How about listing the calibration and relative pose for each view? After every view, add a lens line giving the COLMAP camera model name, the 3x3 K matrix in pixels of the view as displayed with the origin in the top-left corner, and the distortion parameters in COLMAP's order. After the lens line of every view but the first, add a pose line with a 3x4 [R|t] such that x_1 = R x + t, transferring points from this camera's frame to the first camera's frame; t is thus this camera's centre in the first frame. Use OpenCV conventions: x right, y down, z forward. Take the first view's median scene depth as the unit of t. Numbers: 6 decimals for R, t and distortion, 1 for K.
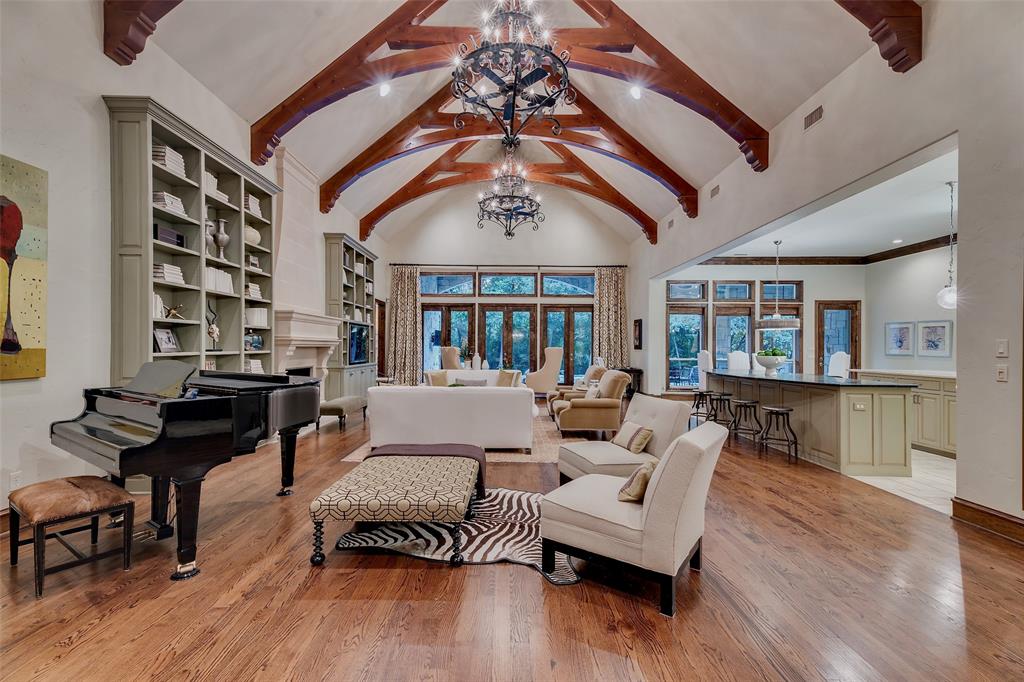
lens RADIAL K [[456.8, 0, 506.8], [0, 456.8, 343.2], [0, 0, 1]] dist [0.058000, -0.017059]
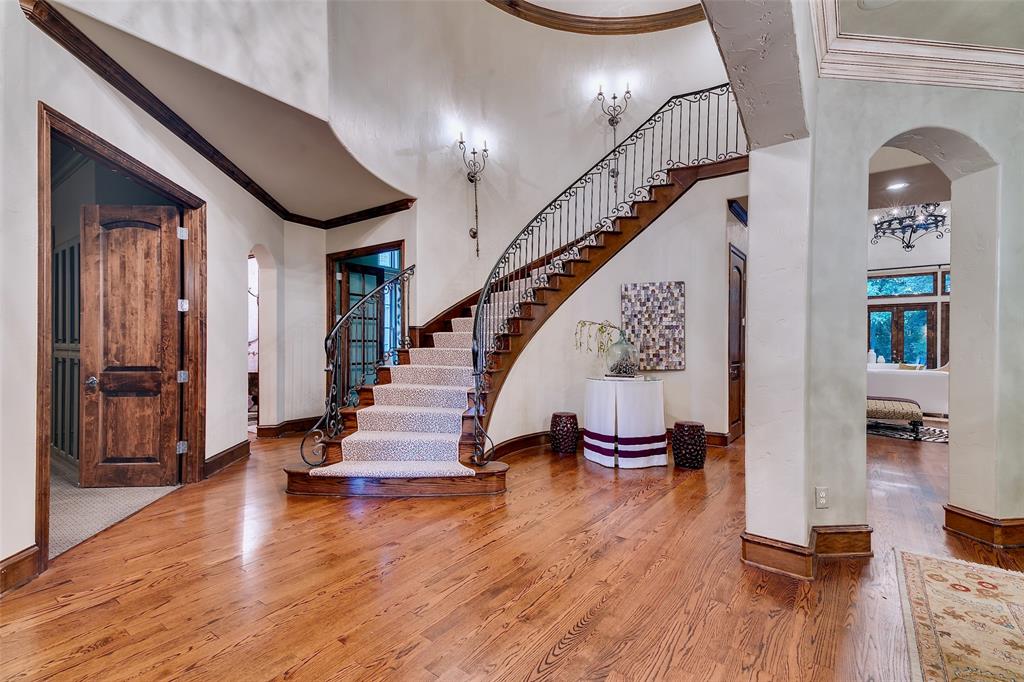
lens RADIAL K [[456.8, 0, 506.8], [0, 456.8, 343.2], [0, 0, 1]] dist [0.058000, -0.017059]
pose [[0.799470, -0.002372, -0.600702, -0.094871], [0.003728, 0.999993, 0.001013, 0.000061], [0.600695, -0.003050, 0.799472, -0.599530]]
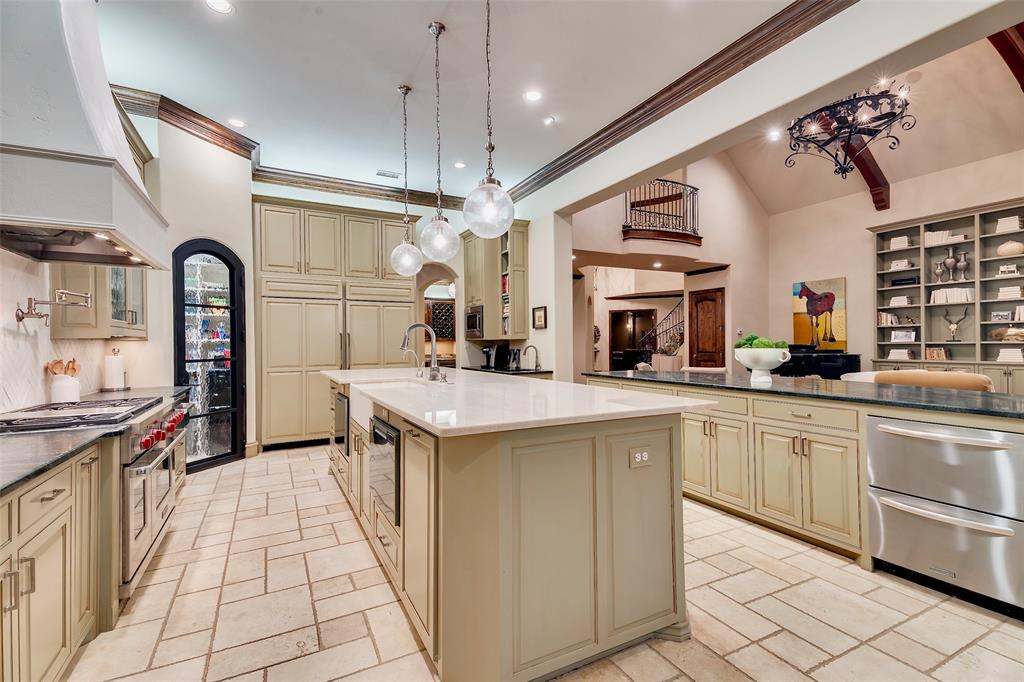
lens RADIAL K [[456.8, 0, 506.8], [0, 456.8, 343.2], [0, 0, 1]] dist [0.058000, -0.017059]
pose [[-0.891009, -0.000587, -0.453984, 0.788658], [0.004802, 0.999931, -0.010717, 0.018237], [0.453959, -0.011730, -0.890945, 0.982822]]
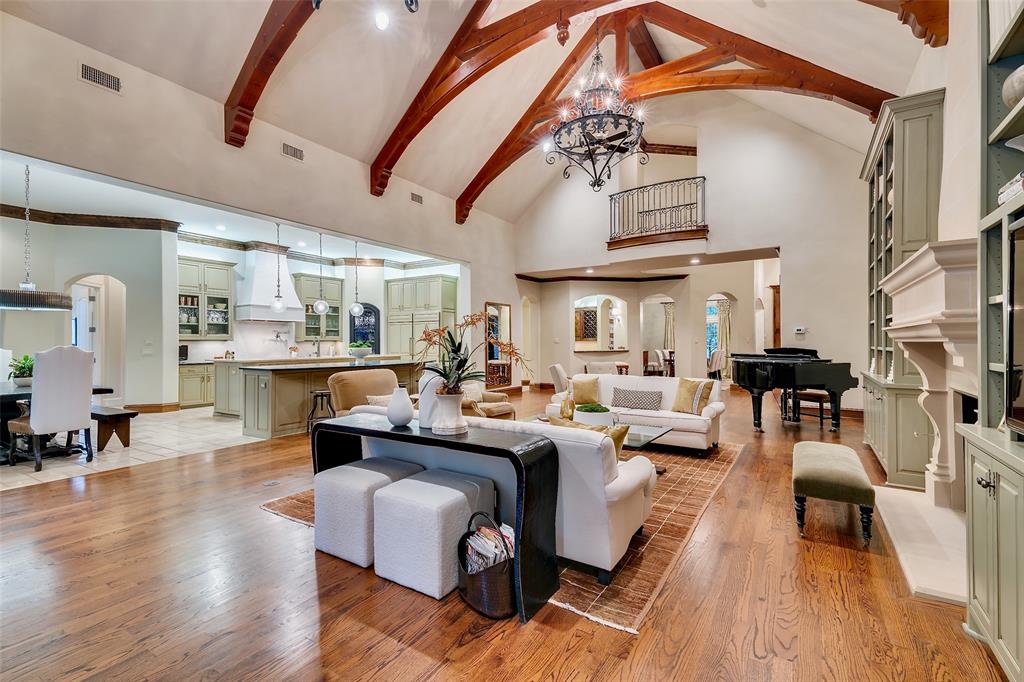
lens RADIAL K [[456.8, 0, 506.8], [0, 456.8, 343.2], [0, 0, 1]] dist [0.058000, -0.017059]
pose [[-0.839661, -0.008402, 0.543046, -0.280249], [-0.010485, 0.999945, -0.000740, 0.008907], [-0.543010, -0.006315, -0.839703, 1.282305]]
